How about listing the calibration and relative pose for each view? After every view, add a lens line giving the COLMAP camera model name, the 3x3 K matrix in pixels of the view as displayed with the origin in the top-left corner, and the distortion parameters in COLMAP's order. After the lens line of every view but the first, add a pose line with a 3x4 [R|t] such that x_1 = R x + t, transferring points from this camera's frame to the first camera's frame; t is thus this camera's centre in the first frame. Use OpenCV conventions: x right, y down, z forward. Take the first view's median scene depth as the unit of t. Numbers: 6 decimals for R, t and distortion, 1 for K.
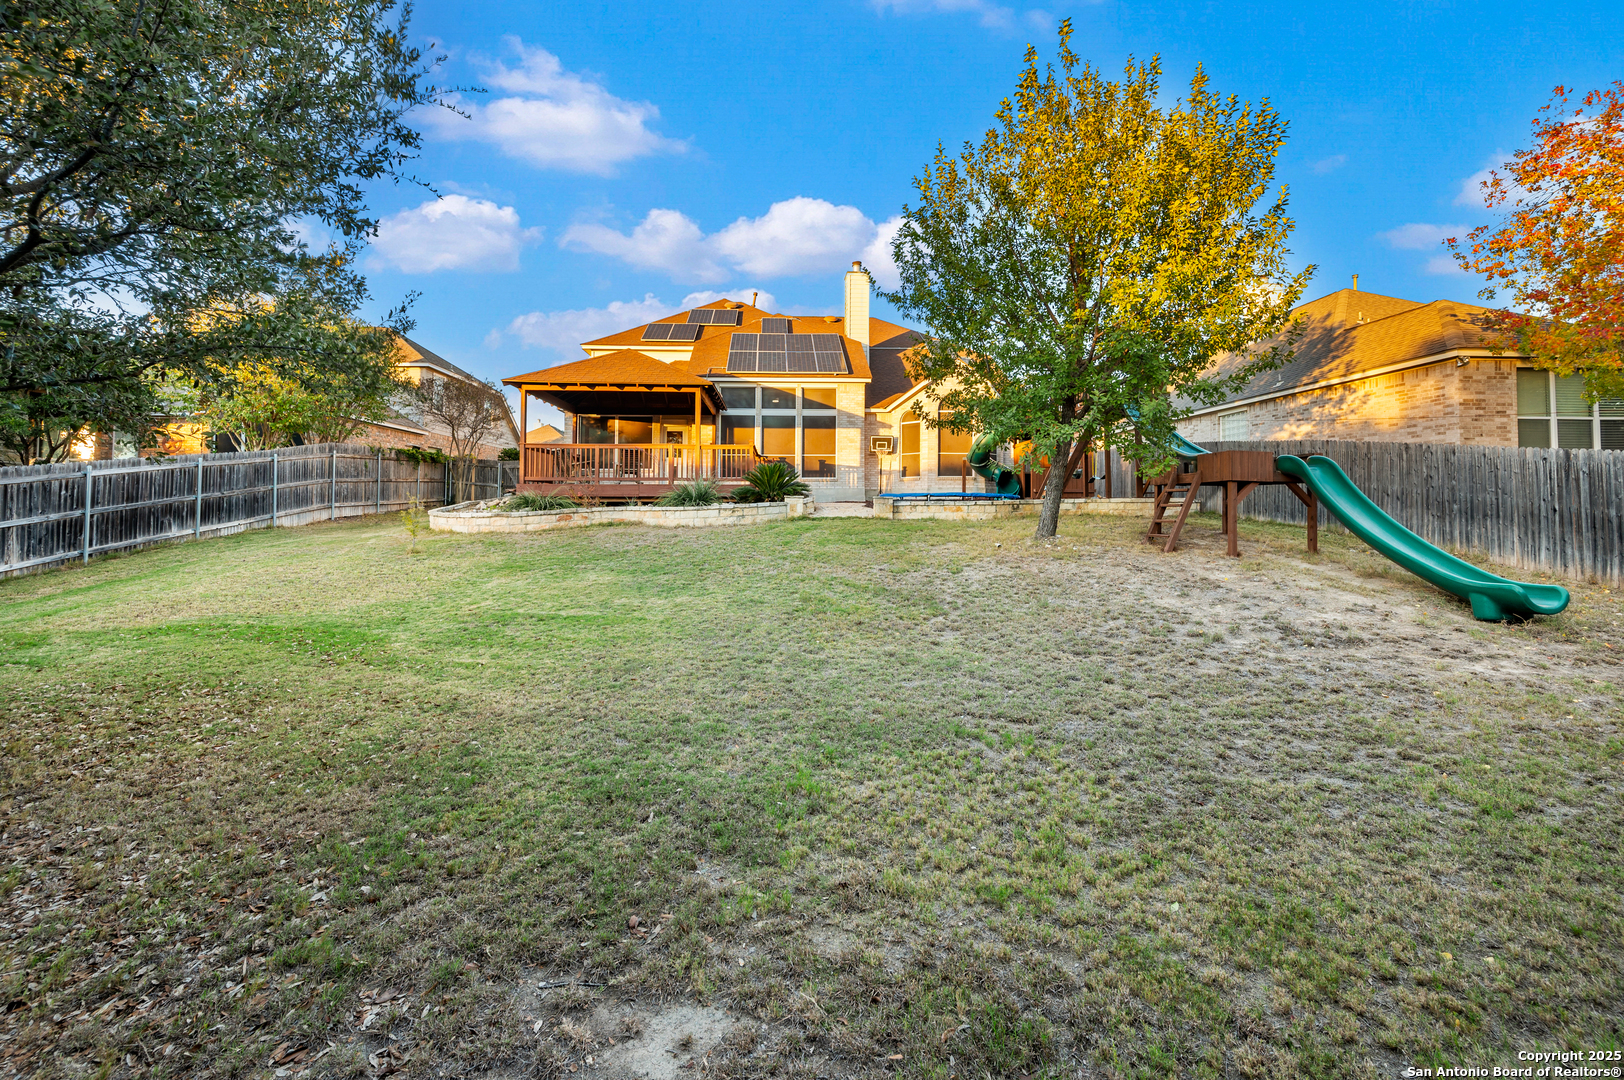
lens RADIAL K [[675.8, 0, 835.2], [0, 675.8, 504.2], [0, 0, 1]] dist [0.002531, 0.000107]
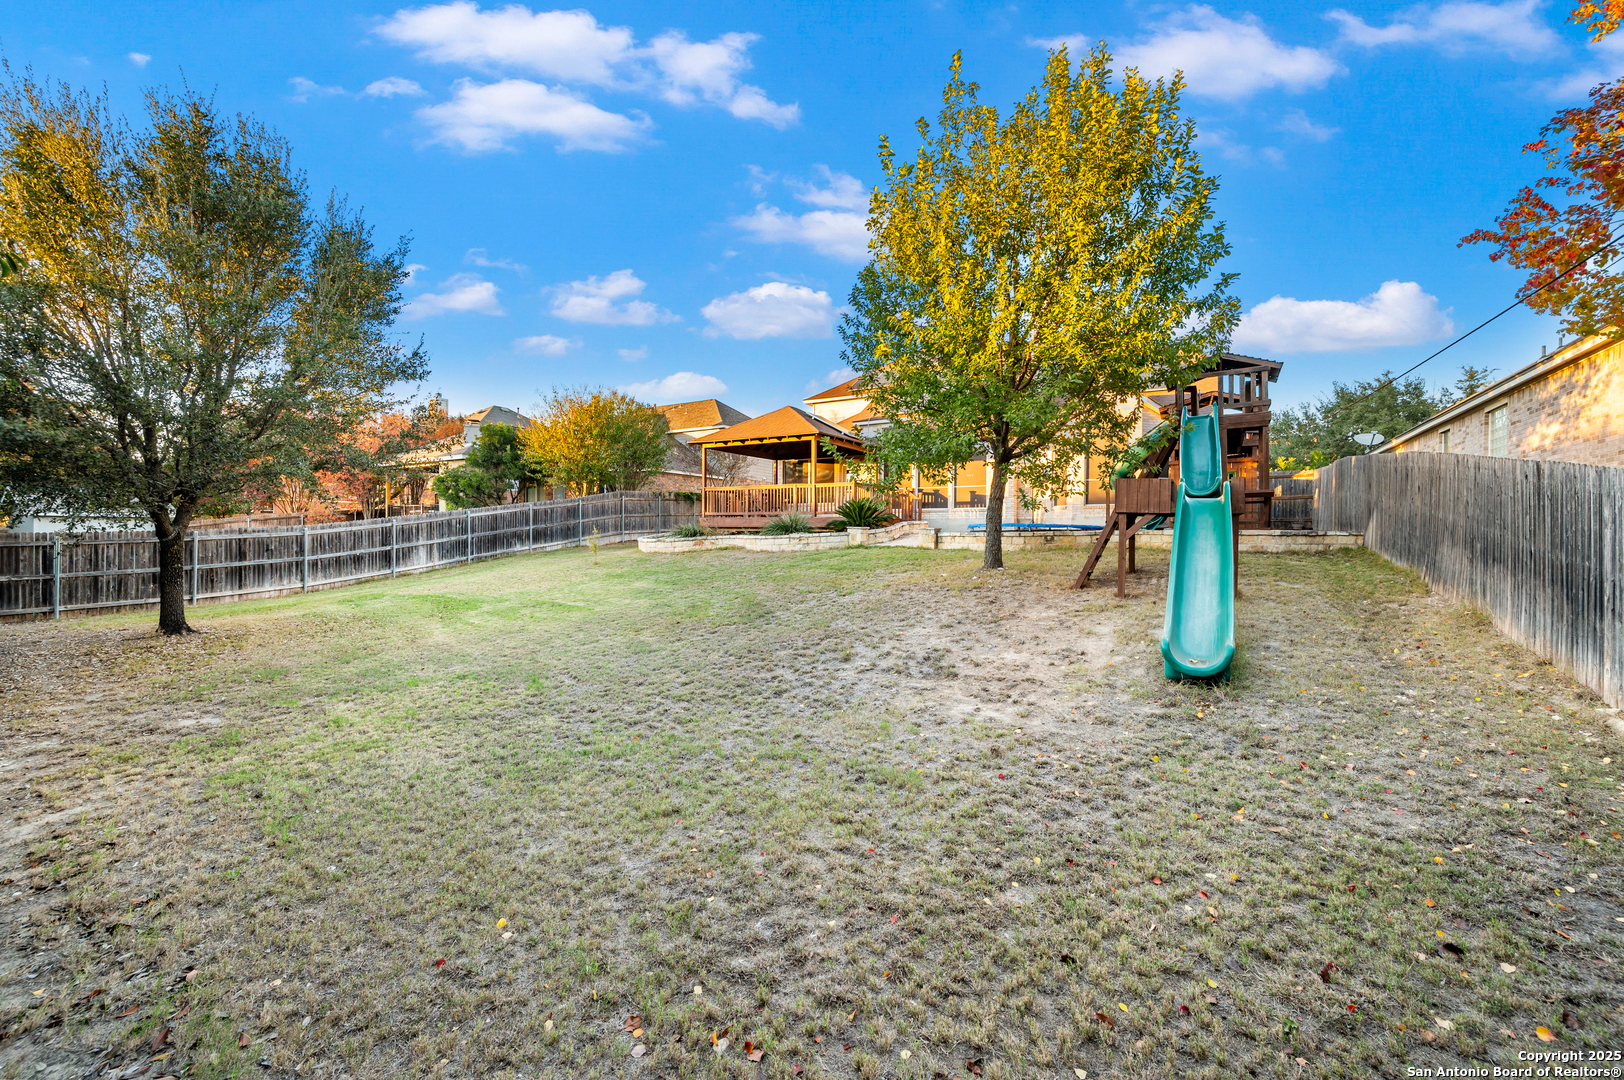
lens RADIAL K [[675.8, 0, 817.0], [0, 675.8, 533.6], [0, 0, 1]] dist [0.002531, 0.000107]
pose [[0.818761, 0.006899, -0.574093, 0.551274], [-0.004690, 0.999975, 0.005329, -0.007032], [0.574116, -0.001671, 0.818772, 0.025070]]
